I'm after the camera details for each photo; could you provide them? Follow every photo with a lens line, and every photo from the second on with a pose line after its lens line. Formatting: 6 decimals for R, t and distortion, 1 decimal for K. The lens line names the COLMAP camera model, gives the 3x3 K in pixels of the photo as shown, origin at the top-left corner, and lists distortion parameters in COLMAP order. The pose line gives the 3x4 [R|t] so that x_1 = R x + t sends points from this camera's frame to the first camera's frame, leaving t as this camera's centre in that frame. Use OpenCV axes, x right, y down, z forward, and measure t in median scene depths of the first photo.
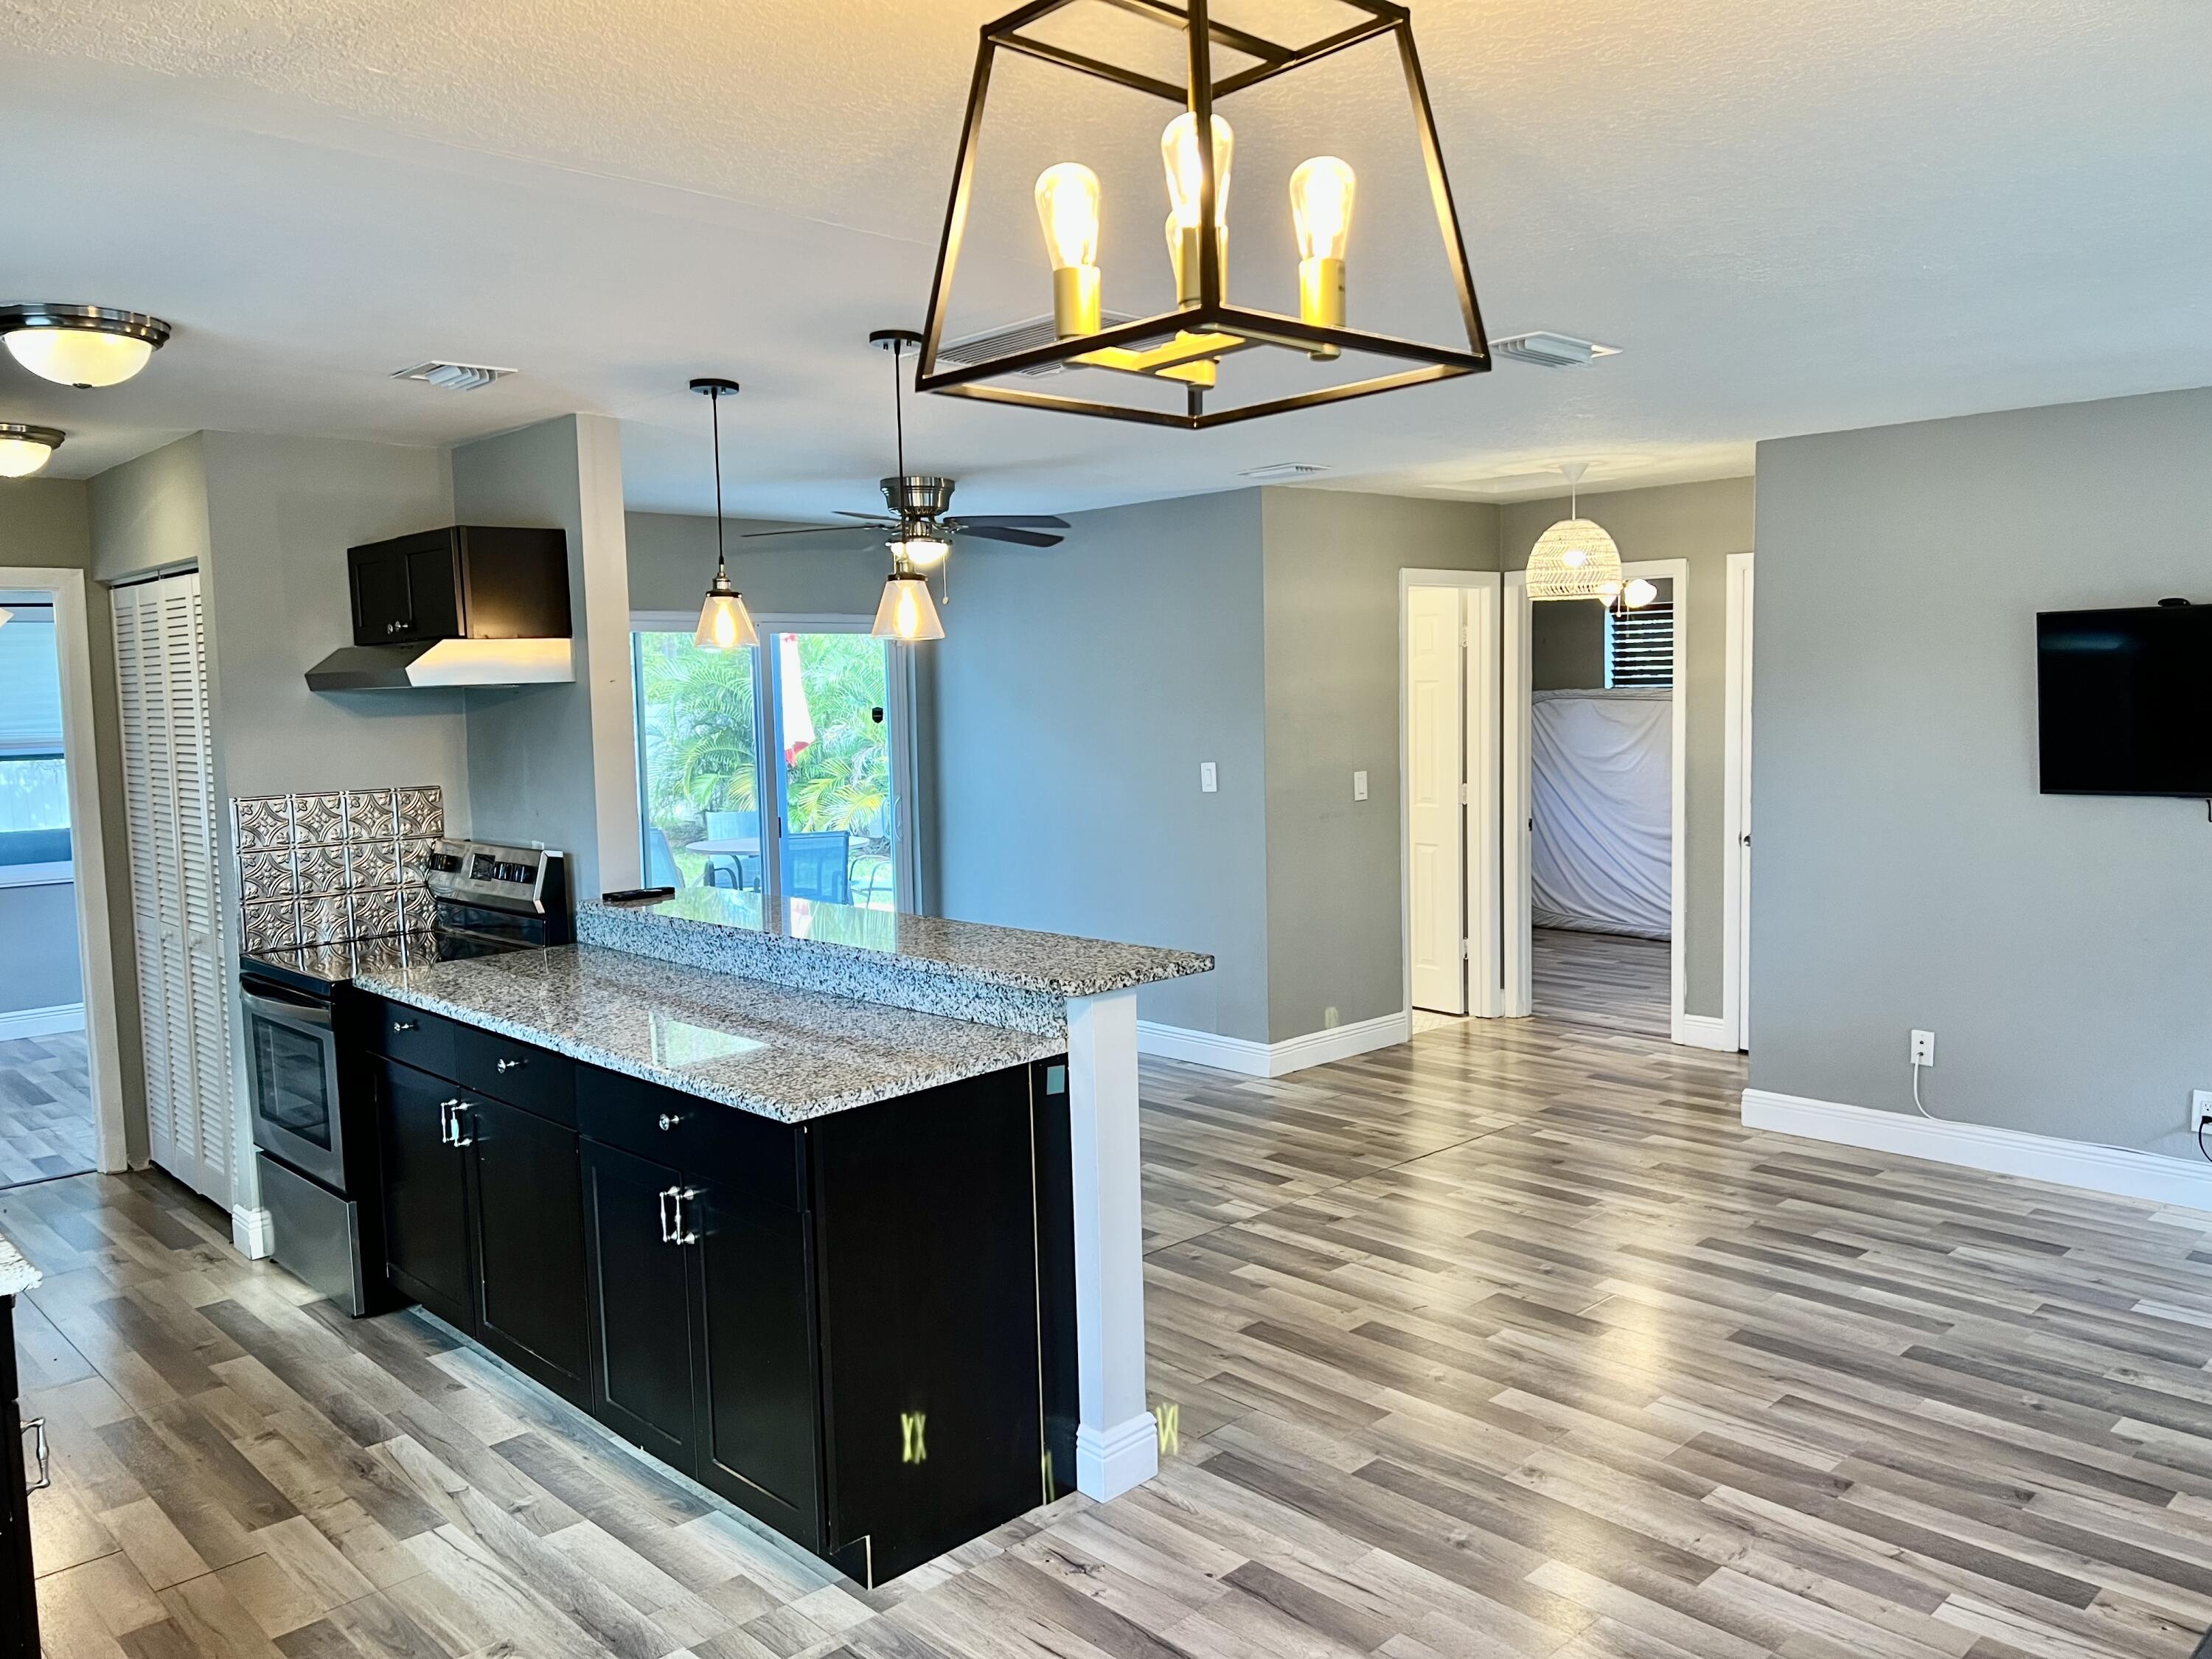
lens RADIAL K [[1642.5, 0, 1114.1], [0, 1642.5, 827.3], [0, 0, 1]] dist [0.081900, -0.111802]
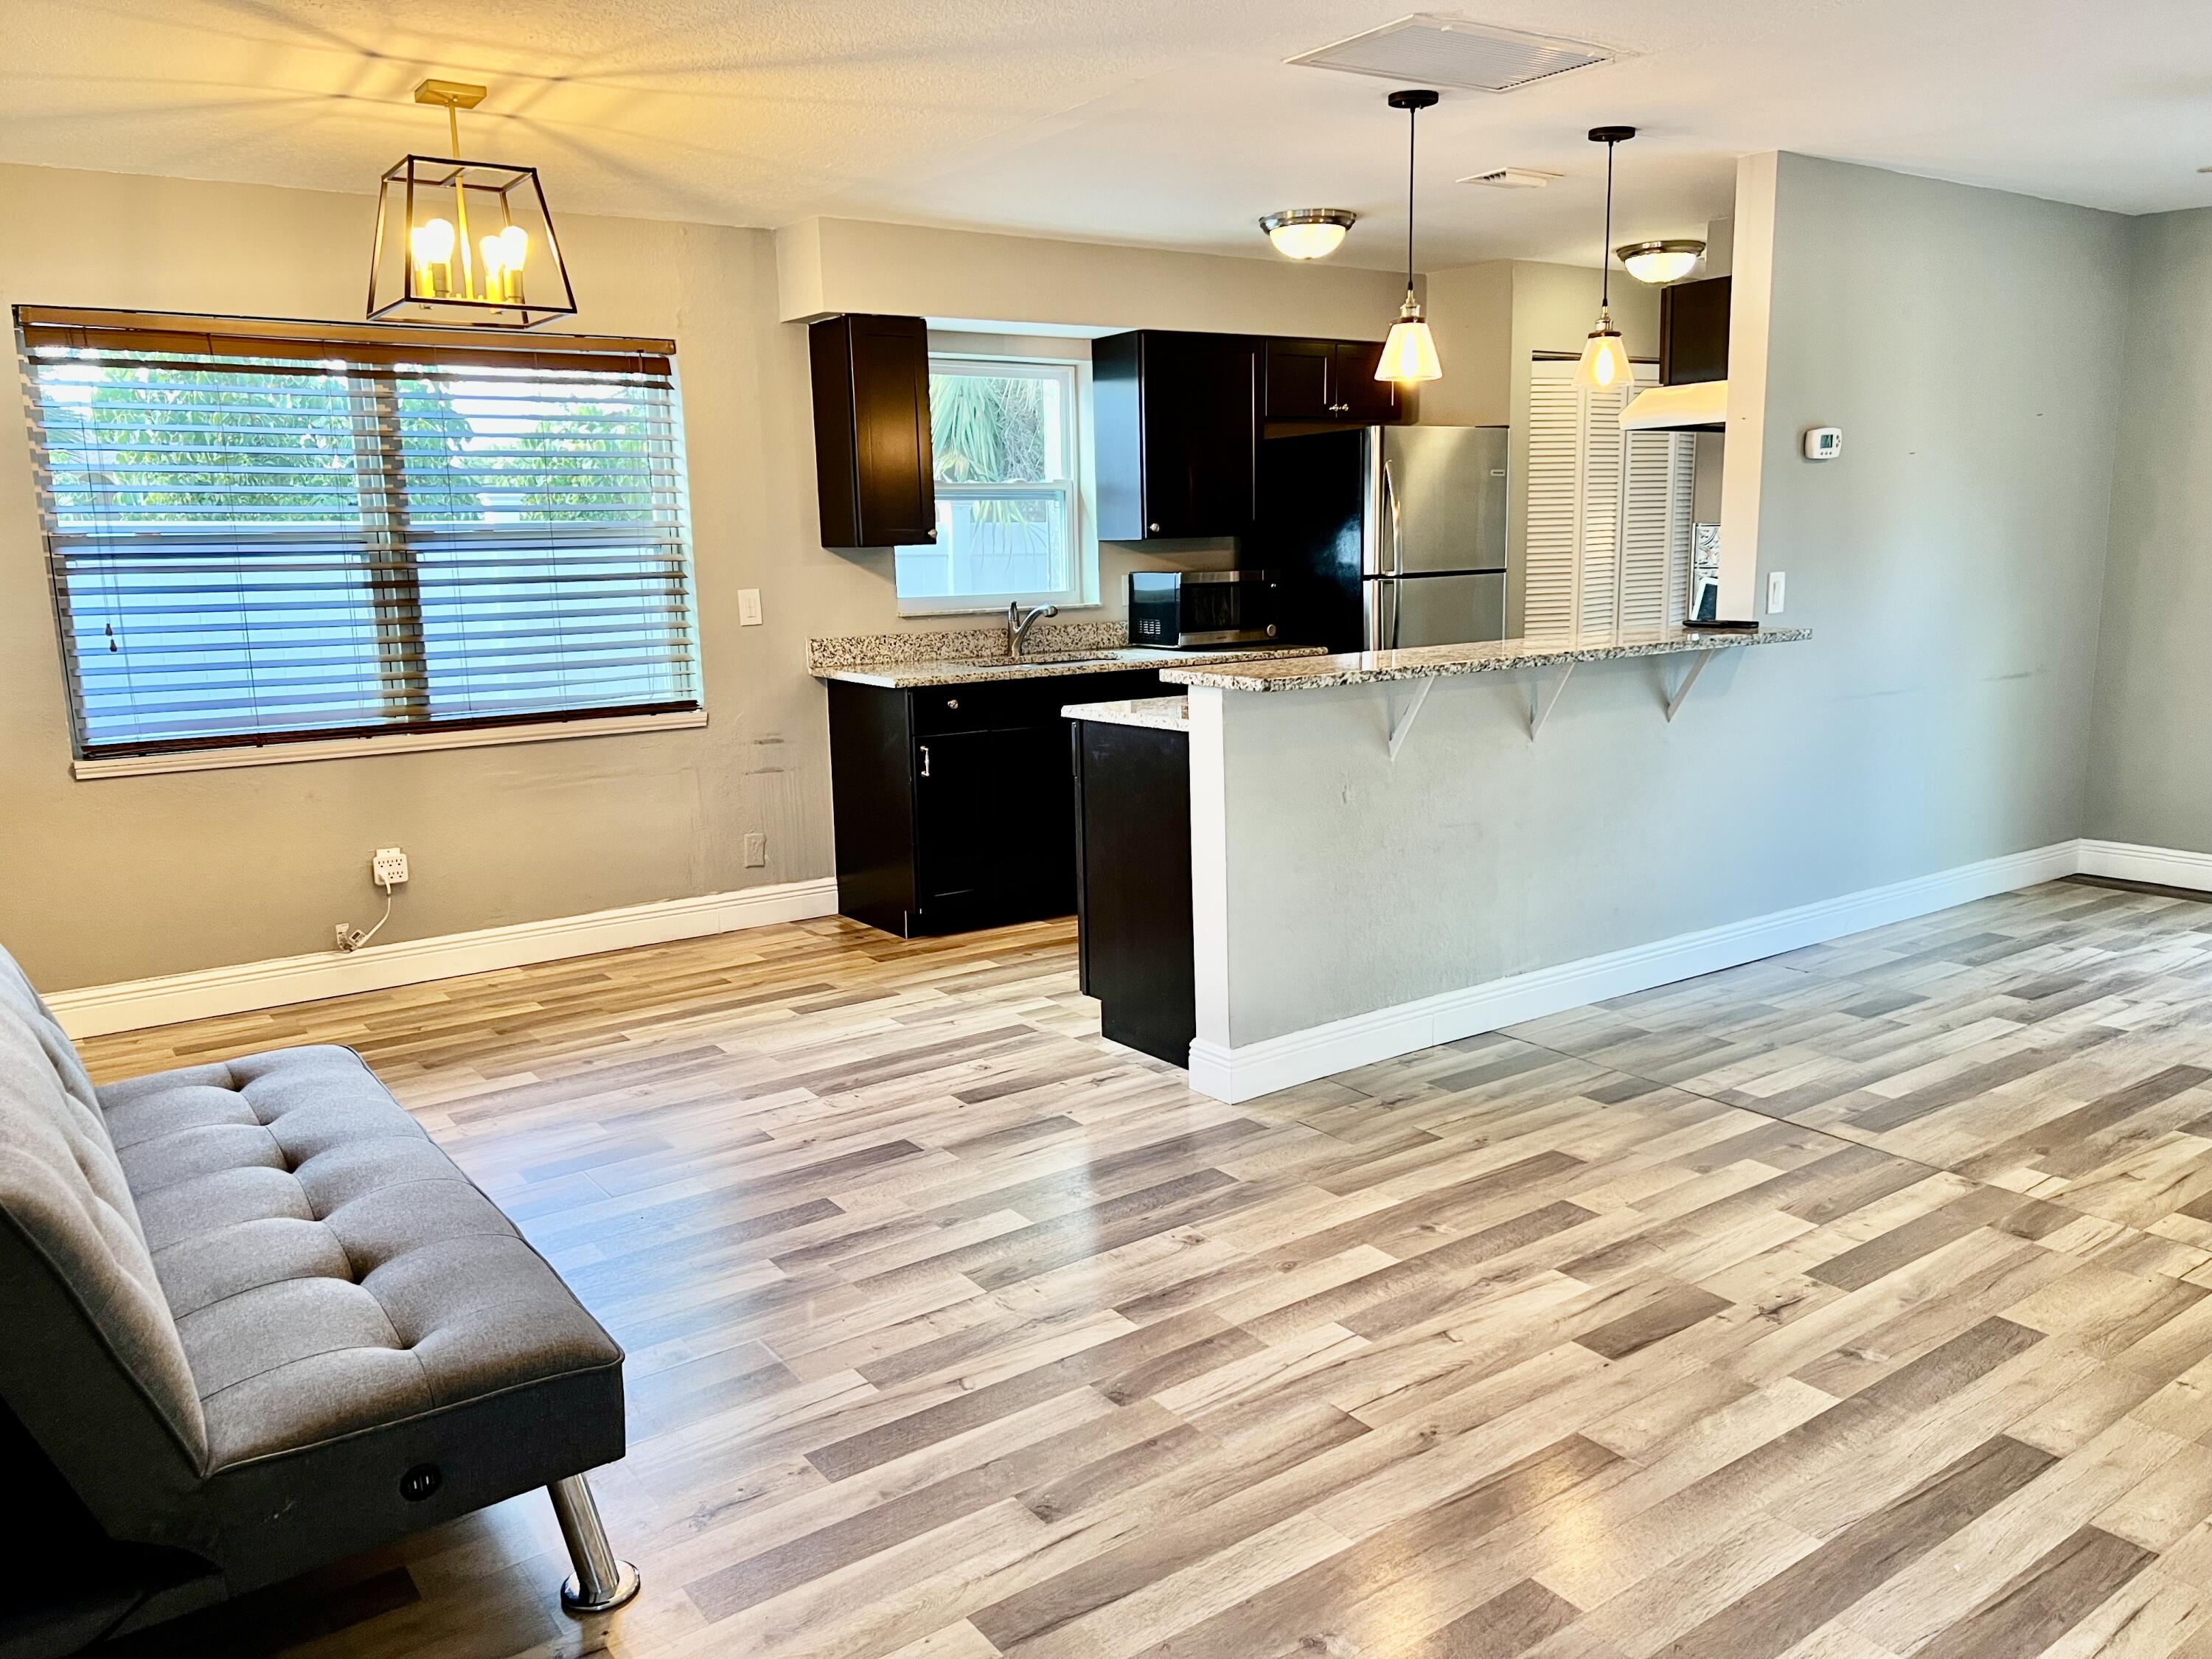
lens RADIAL K [[1642.5, 0, 1114.1], [0, 1642.5, 827.3], [0, 0, 1]] dist [0.081900, -0.111802]
pose [[-0.140871, 0.203373, -0.968914, 0.906491], [-0.062590, 0.974886, 0.213727, -0.039011], [0.988048, 0.090753, -0.124604, 0.834747]]
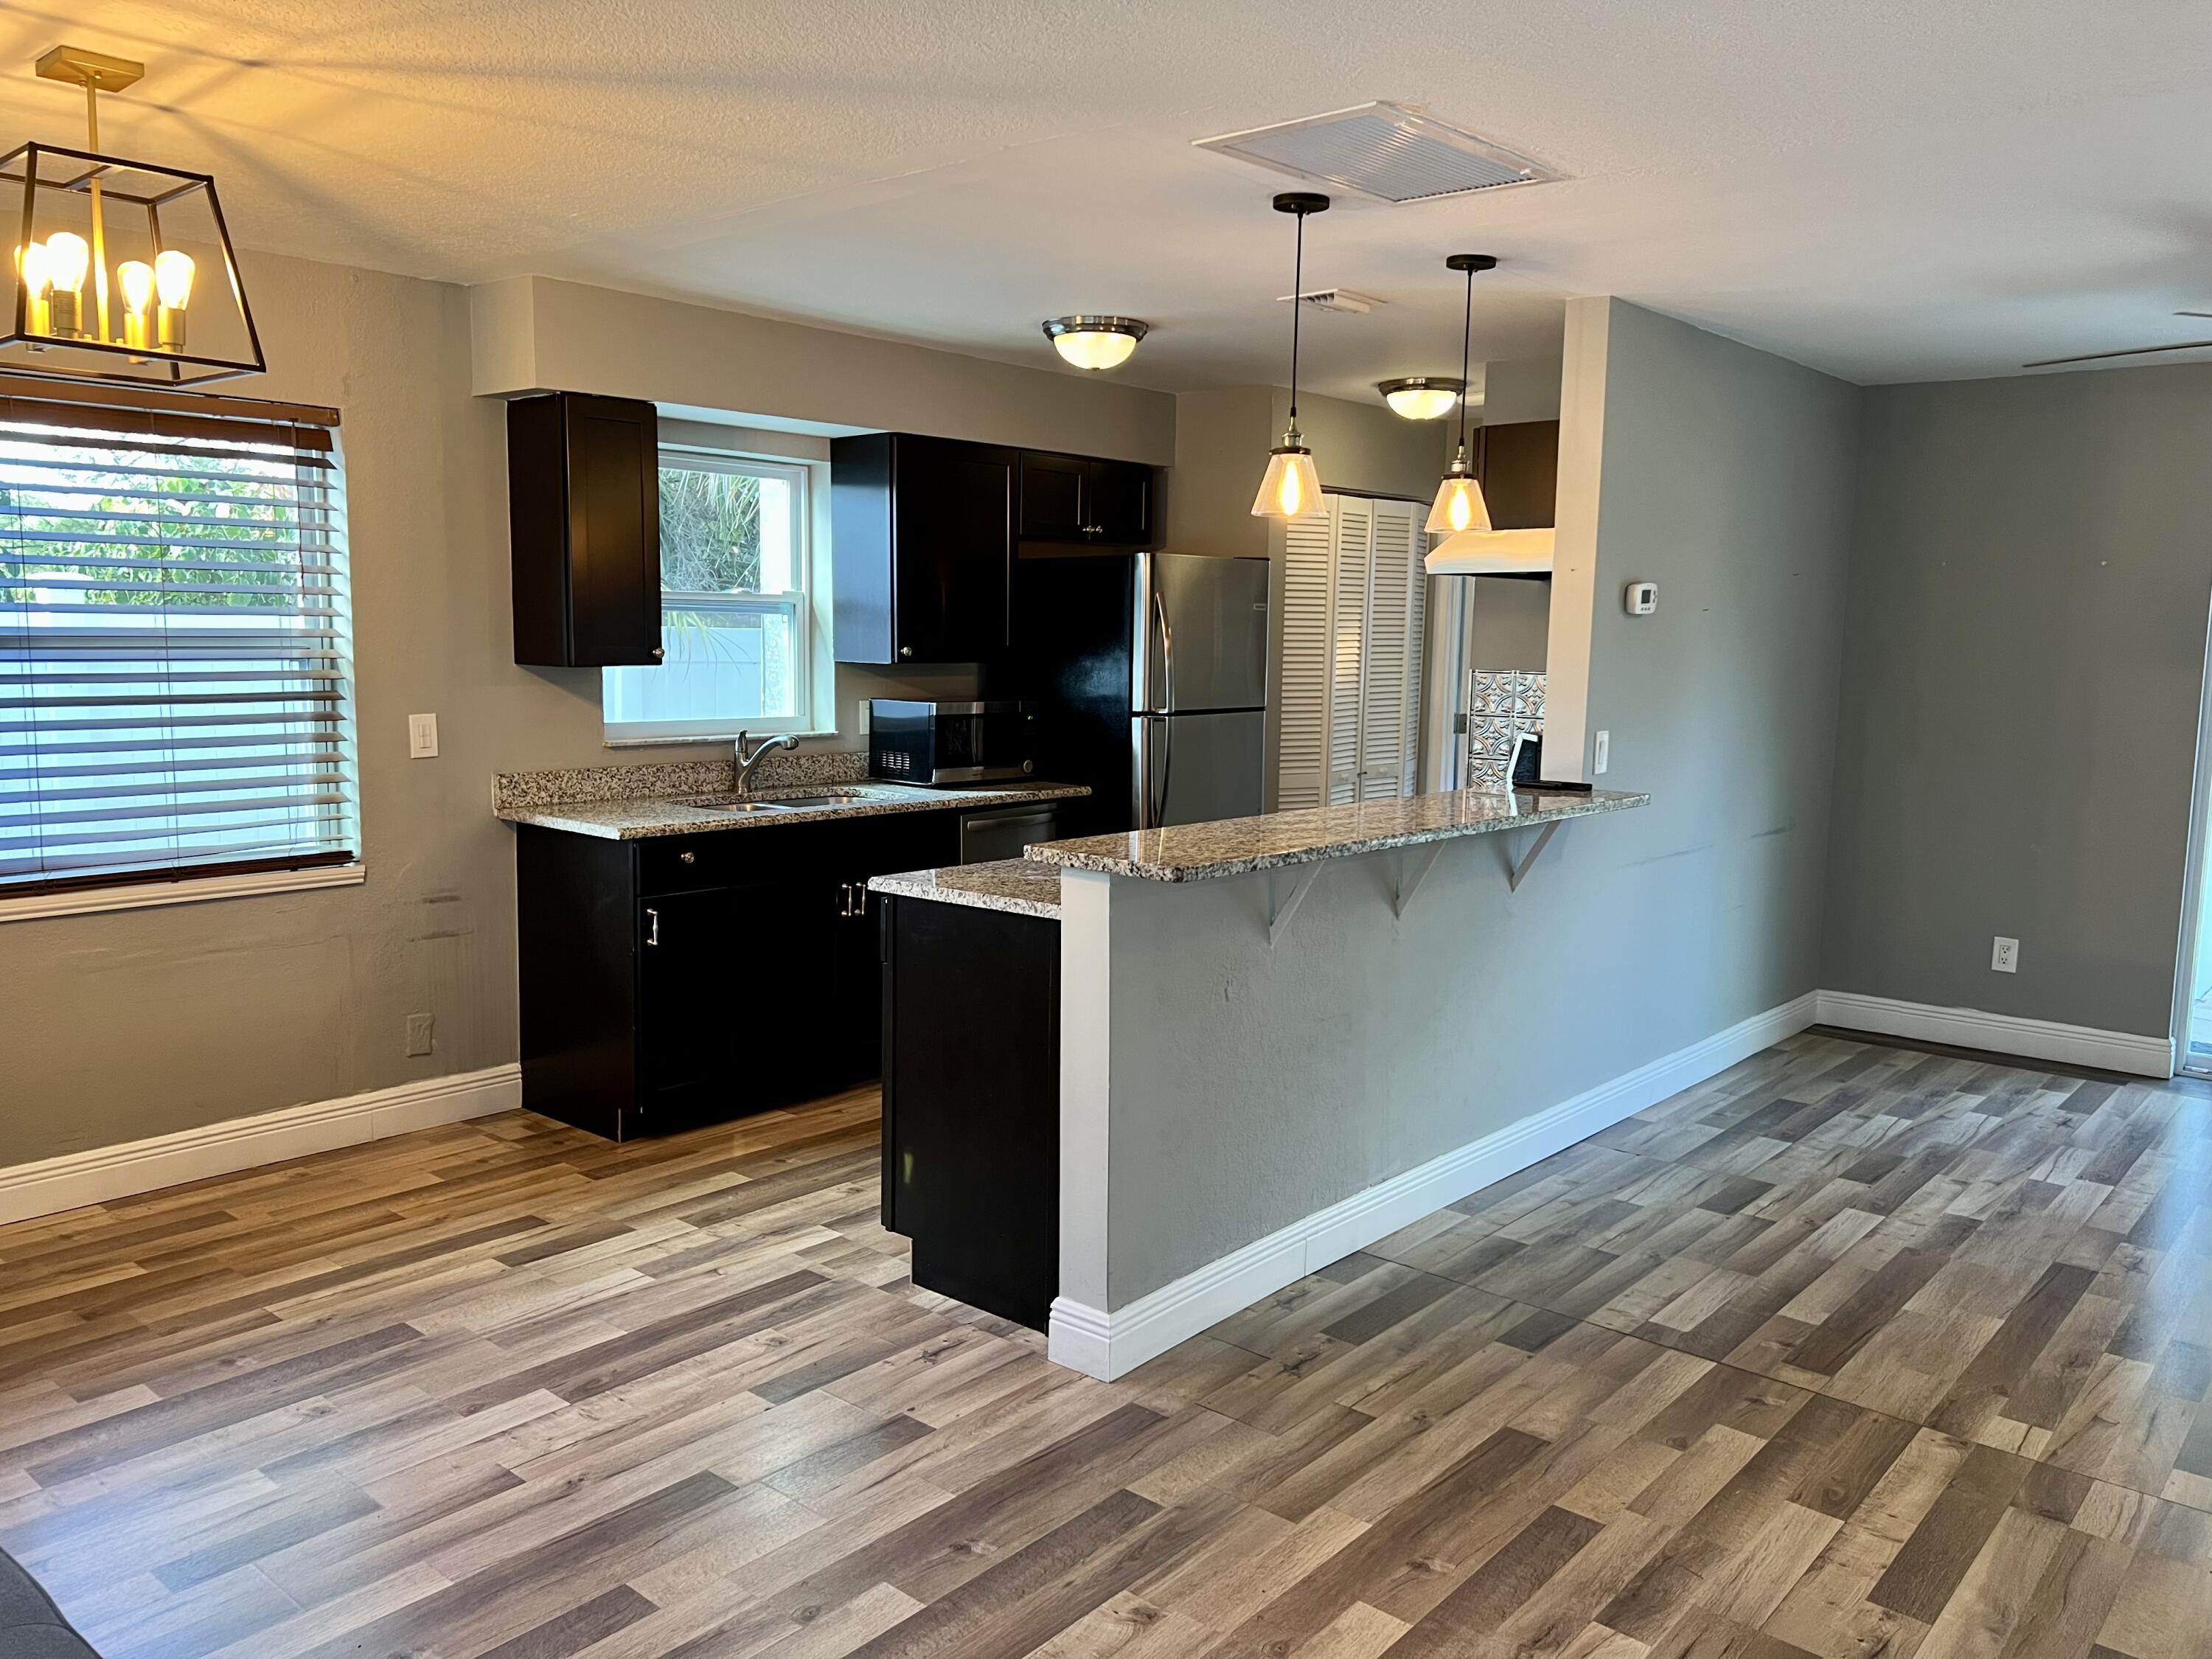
lens RADIAL K [[1658.9, 0, 1106.0], [0, 1658.9, 829.5], [0, 0, 1]] dist [0.040047, -0.041261]
pose [[0.089038, 0.146936, -0.985130, 0.742139], [-0.105897, 0.984849, 0.137323, -0.046307], [0.990383, 0.092096, 0.103249, 0.693972]]
